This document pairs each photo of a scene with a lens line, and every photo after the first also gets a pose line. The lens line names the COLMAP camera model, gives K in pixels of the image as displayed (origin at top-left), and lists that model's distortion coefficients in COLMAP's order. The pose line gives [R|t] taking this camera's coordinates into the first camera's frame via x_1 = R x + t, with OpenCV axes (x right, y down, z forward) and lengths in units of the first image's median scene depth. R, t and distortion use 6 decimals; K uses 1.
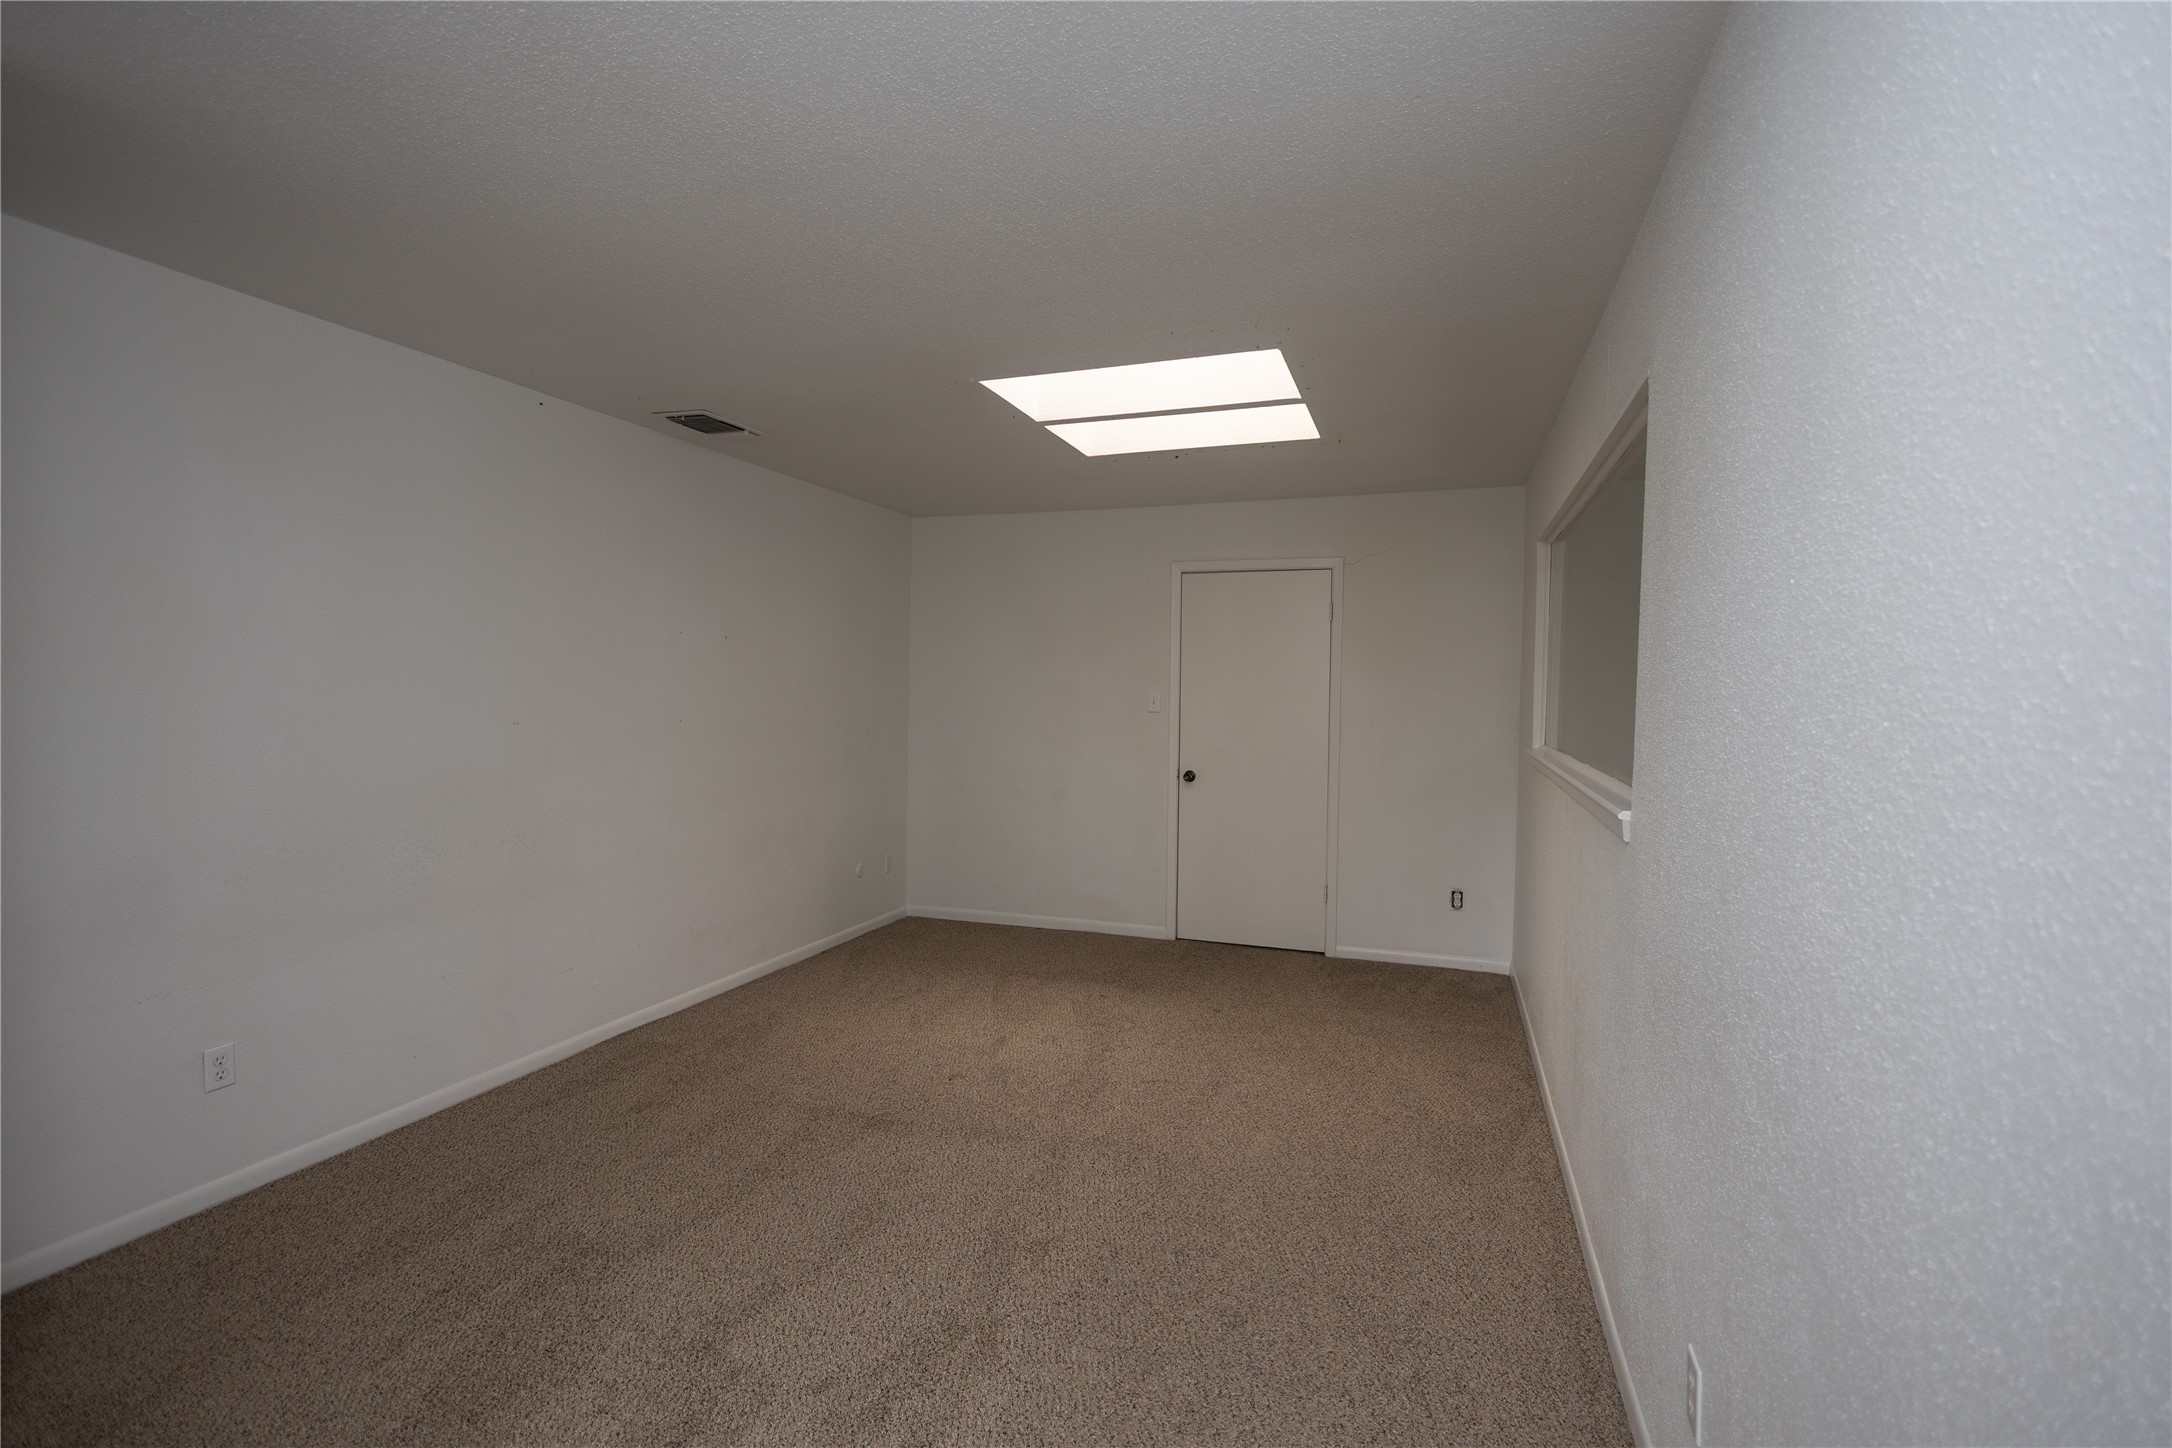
lens RADIAL K [[992.0, 0, 1078.2], [0, 992.0, 728.4], [0, 0, 1]] dist [0.012876, -0.000610]
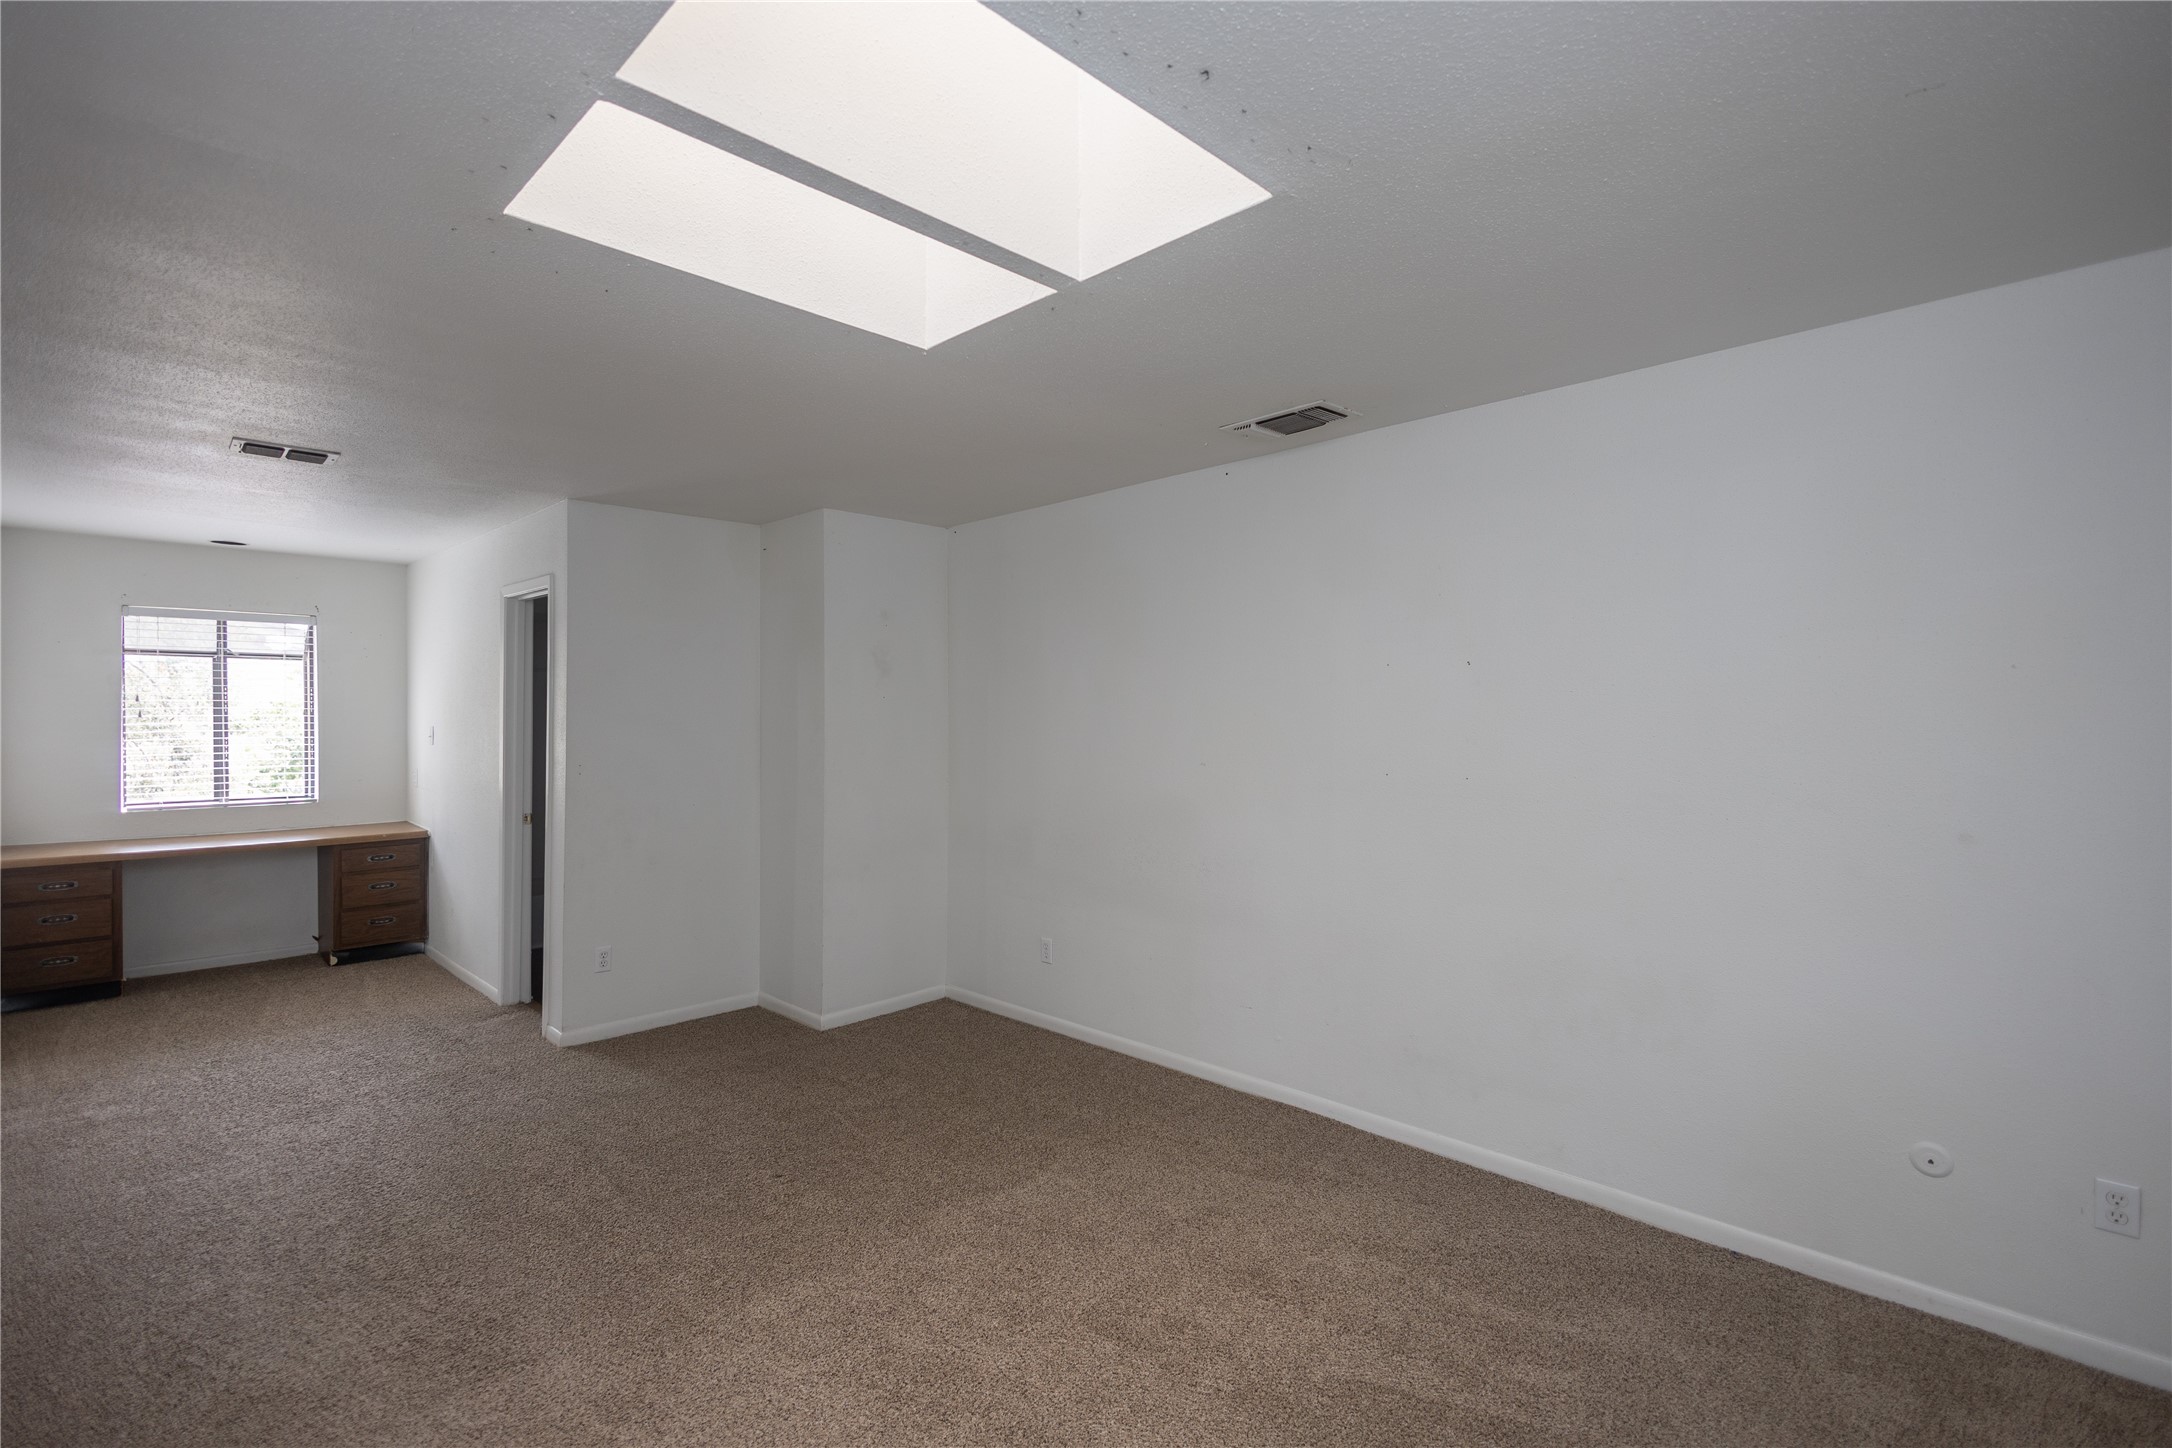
lens RADIAL K [[992.0, 0, 1075.0], [0, 992.0, 718.5], [0, 0, 1]] dist [0.012876, -0.000610]
pose [[-0.420348, -0.005685, -0.907345, 0.469001], [-0.033208, 0.999407, 0.009122, -0.056488], [0.906755, 0.033965, -0.420287, 1.190258]]
